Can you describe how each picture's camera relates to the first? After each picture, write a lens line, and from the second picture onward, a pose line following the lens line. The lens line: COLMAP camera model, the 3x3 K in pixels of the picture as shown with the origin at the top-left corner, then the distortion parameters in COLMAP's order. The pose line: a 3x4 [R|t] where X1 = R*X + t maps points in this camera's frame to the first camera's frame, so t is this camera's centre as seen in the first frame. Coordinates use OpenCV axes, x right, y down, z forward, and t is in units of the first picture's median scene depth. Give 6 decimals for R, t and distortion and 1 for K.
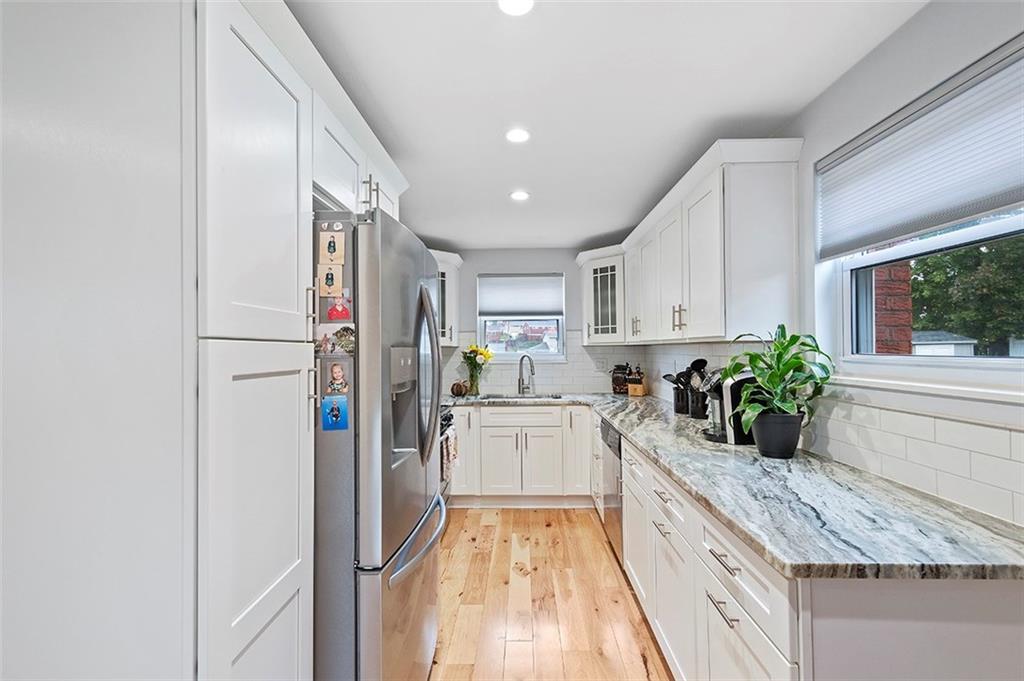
lens RADIAL K [[457.5, 0, 509.9], [0, 457.5, 340.5], [0, 0, 1]] dist [0.018940, -0.004471]
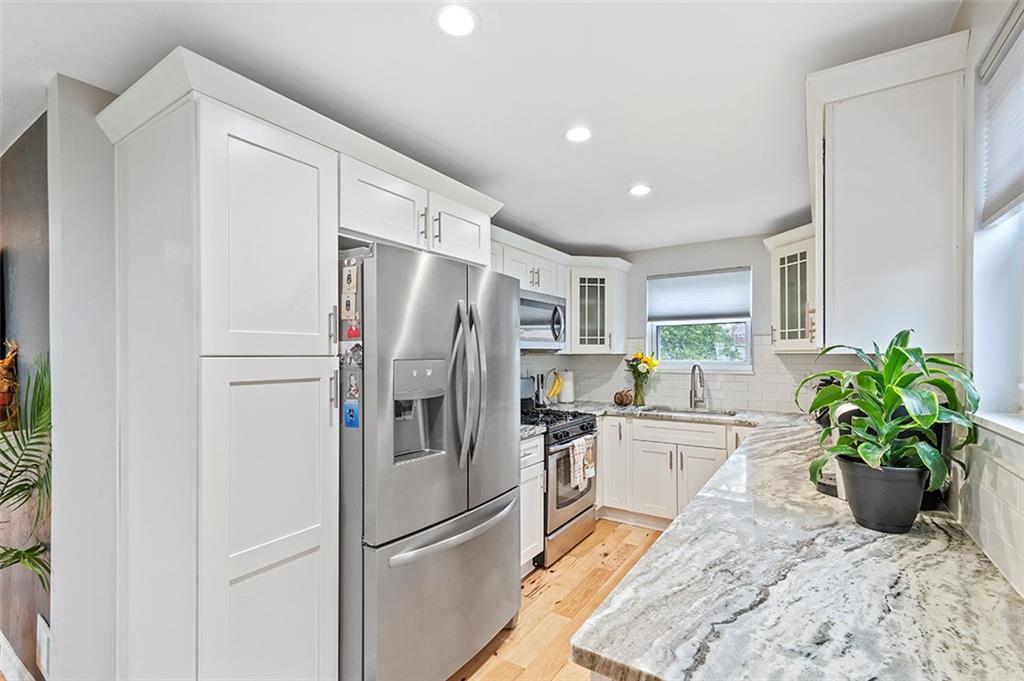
lens RADIAL K [[457.5, 0, 507.6], [0, 457.5, 350.3], [0, 0, 1]] dist [0.018940, -0.004471]
pose [[0.843754, 0.000685, -0.536729, 0.545875], [0.006743, 0.999907, 0.011876, -0.020595], [0.536688, -0.013640, 0.843671, 0.160294]]
